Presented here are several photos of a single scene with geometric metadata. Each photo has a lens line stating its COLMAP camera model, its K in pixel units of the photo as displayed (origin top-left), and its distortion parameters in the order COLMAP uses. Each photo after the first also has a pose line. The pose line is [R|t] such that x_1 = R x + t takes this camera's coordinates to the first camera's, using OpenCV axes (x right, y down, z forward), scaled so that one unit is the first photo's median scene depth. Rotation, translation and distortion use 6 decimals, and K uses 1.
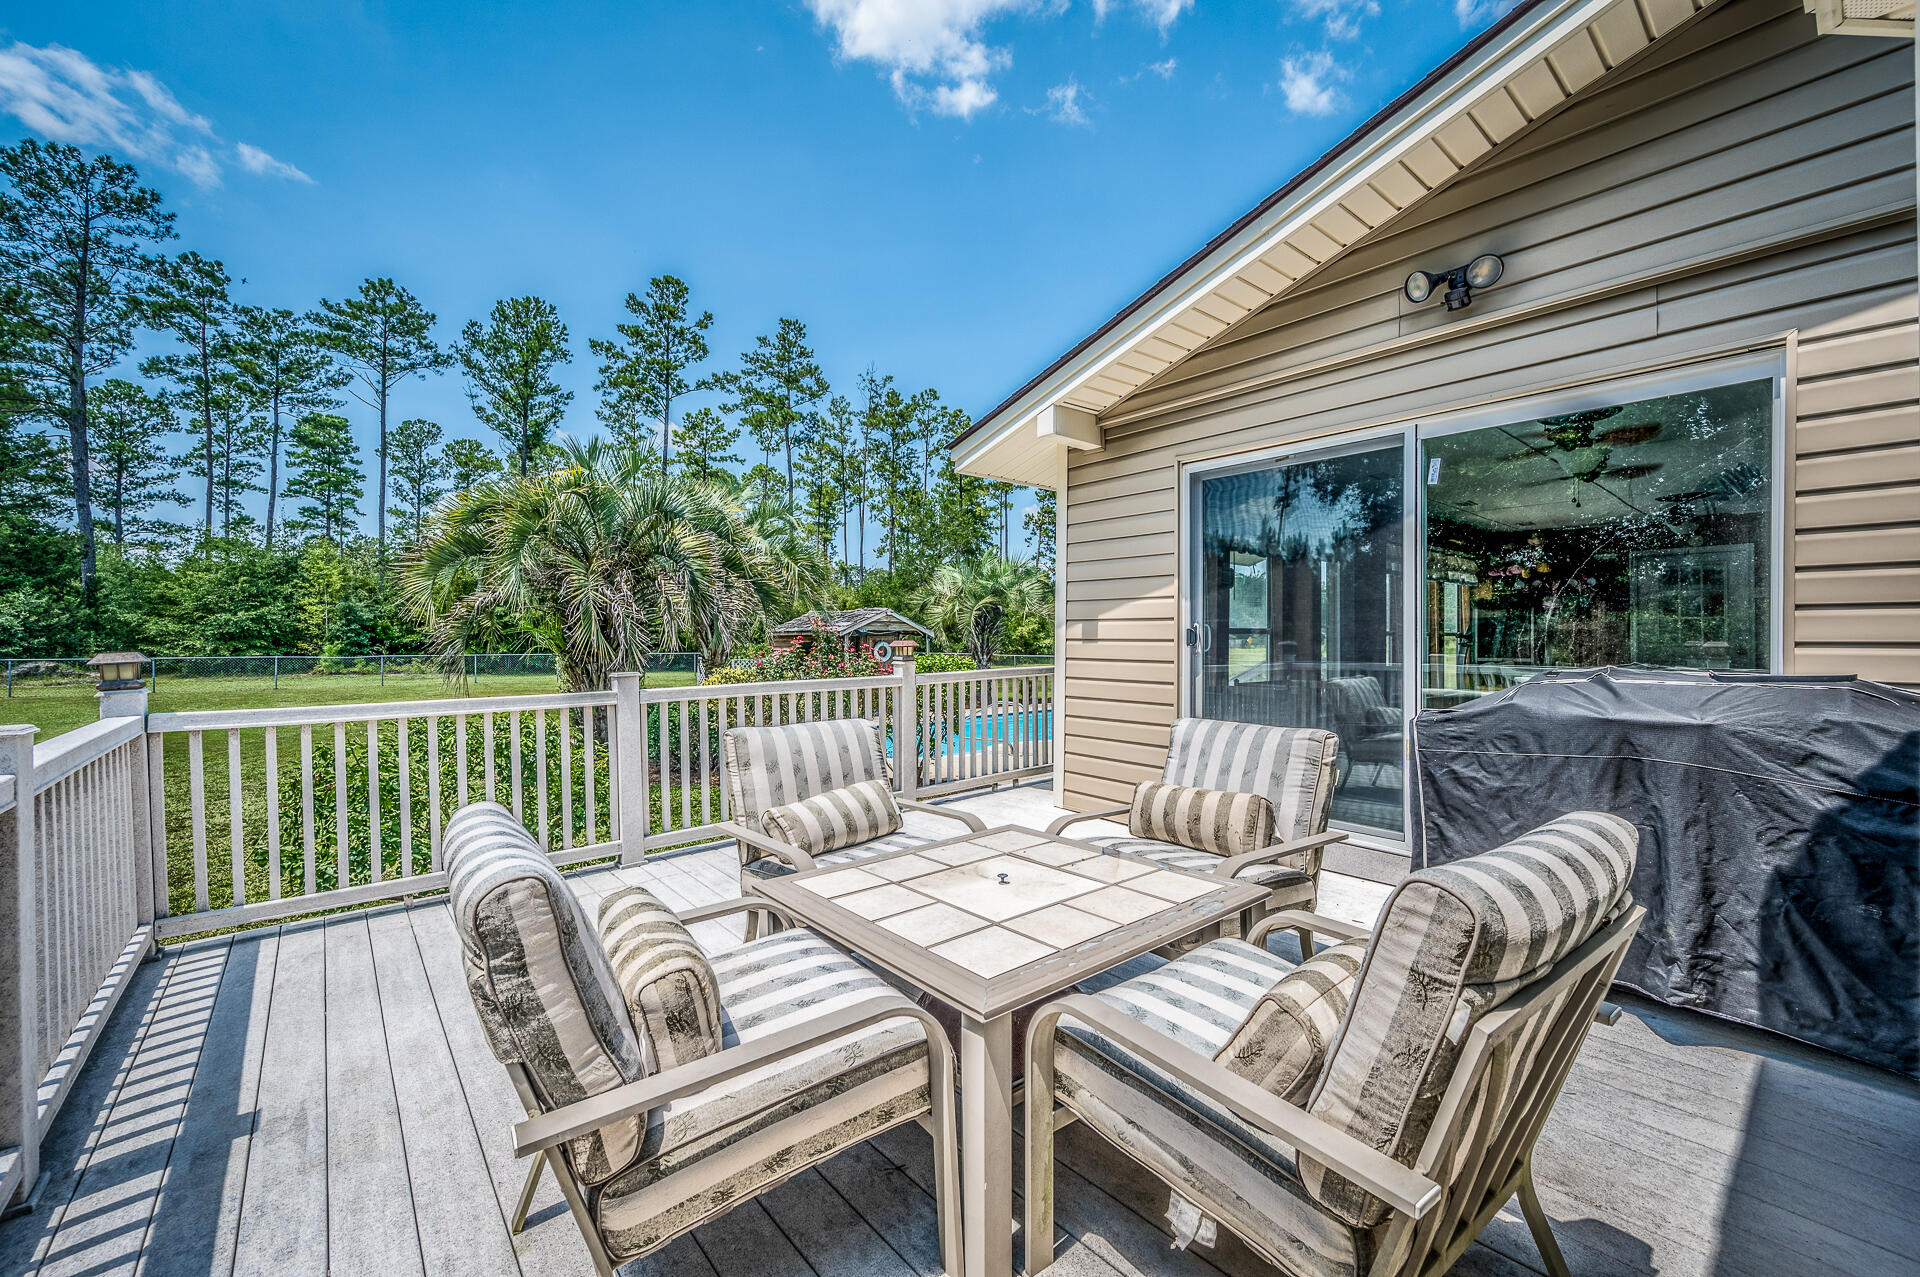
lens RADIAL K [[811.2, 0, 960.0], [0, 811.2, 638.5], [0, 0, 1]] dist [-0.000398, -0.000003]
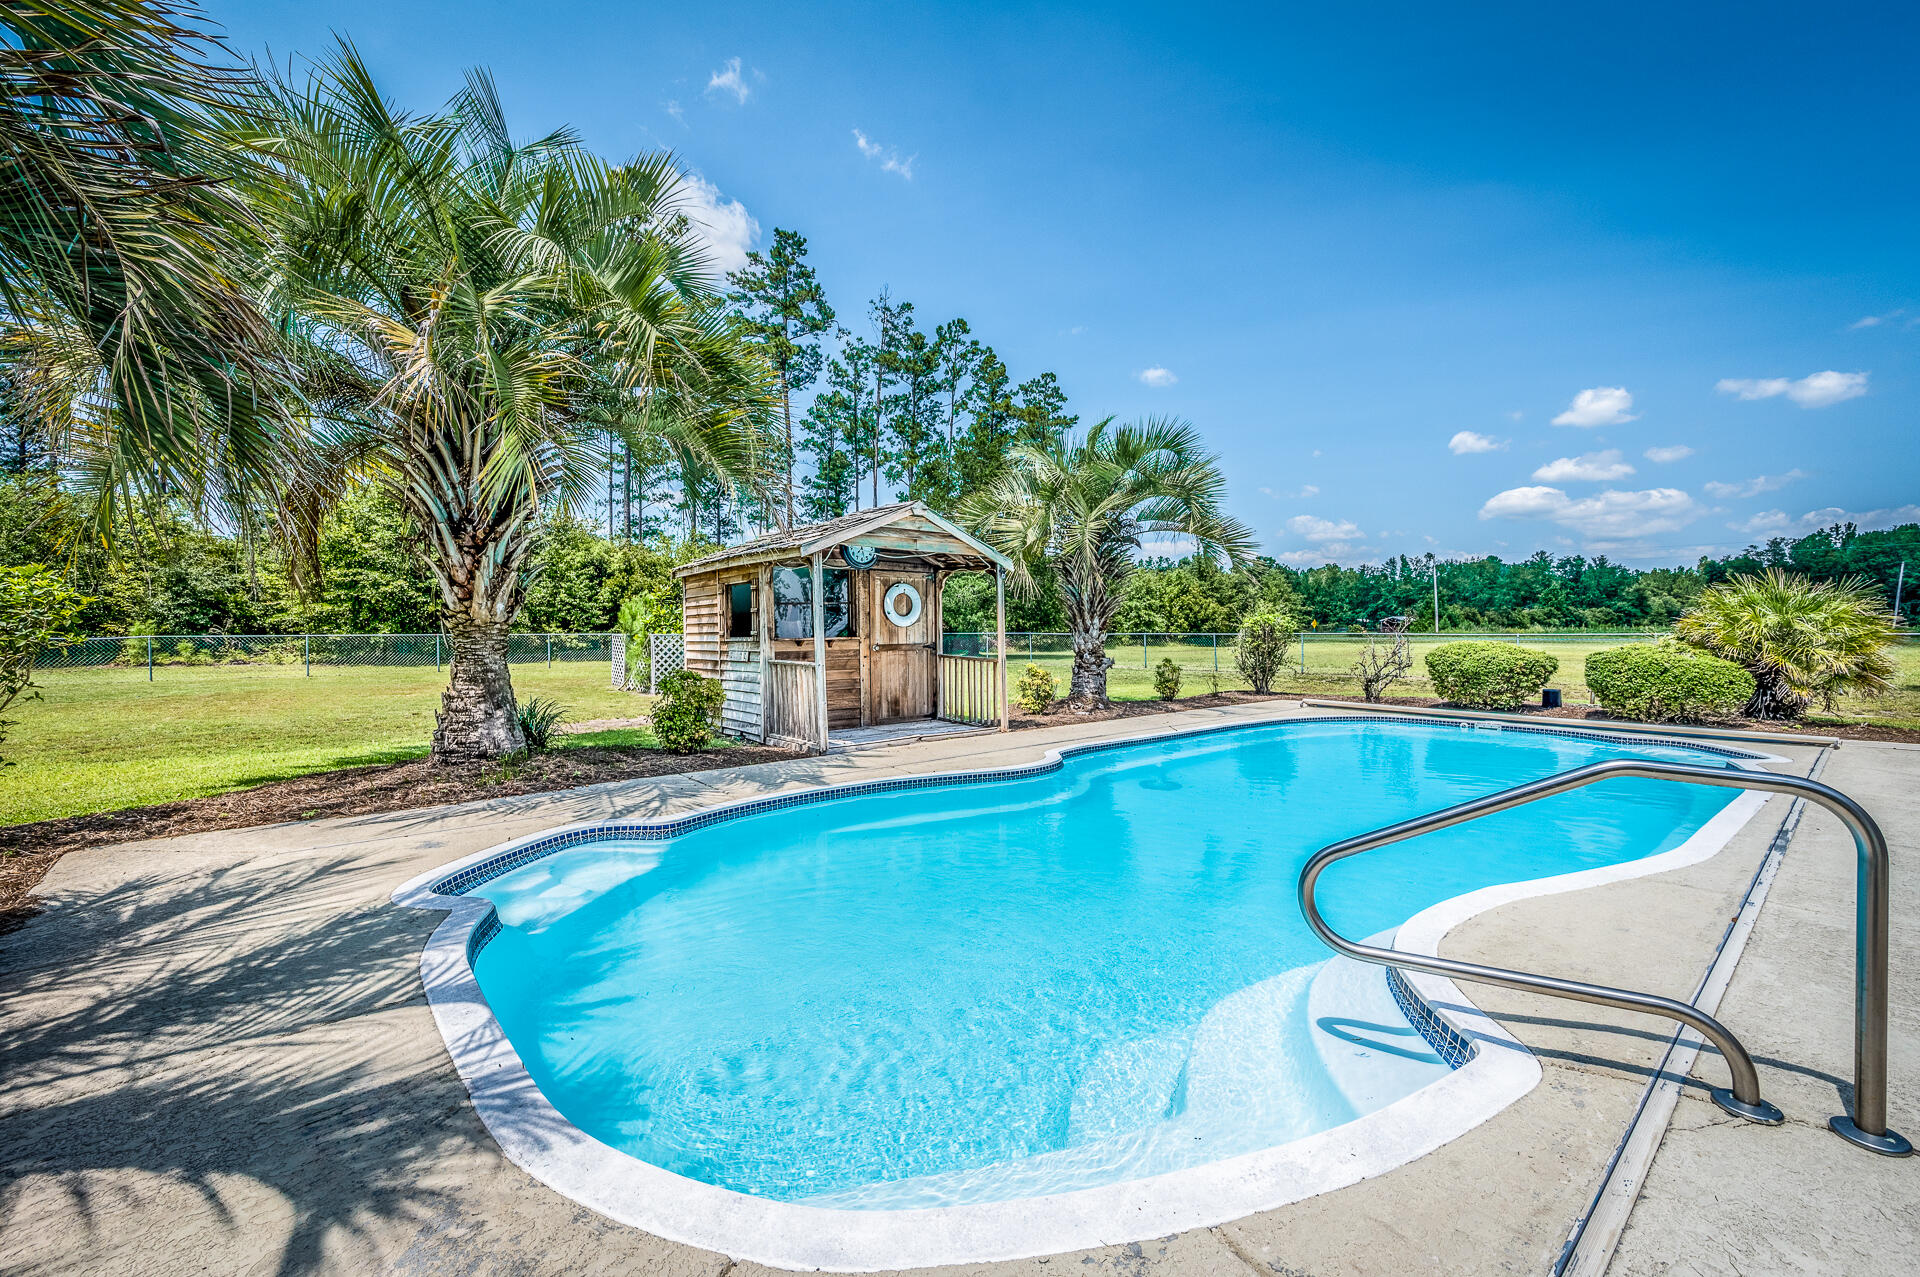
lens RADIAL K [[811.2, 0, 960.0], [0, 811.2, 638.5], [0, 0, 1]] dist [-0.000398, -0.000003]
pose [[0.999750, -0.002629, -0.022197, -0.018757], [0.002686, 0.999993, 0.002579, 0.013219], [0.022190, -0.002638, 0.999750, 0.190175]]
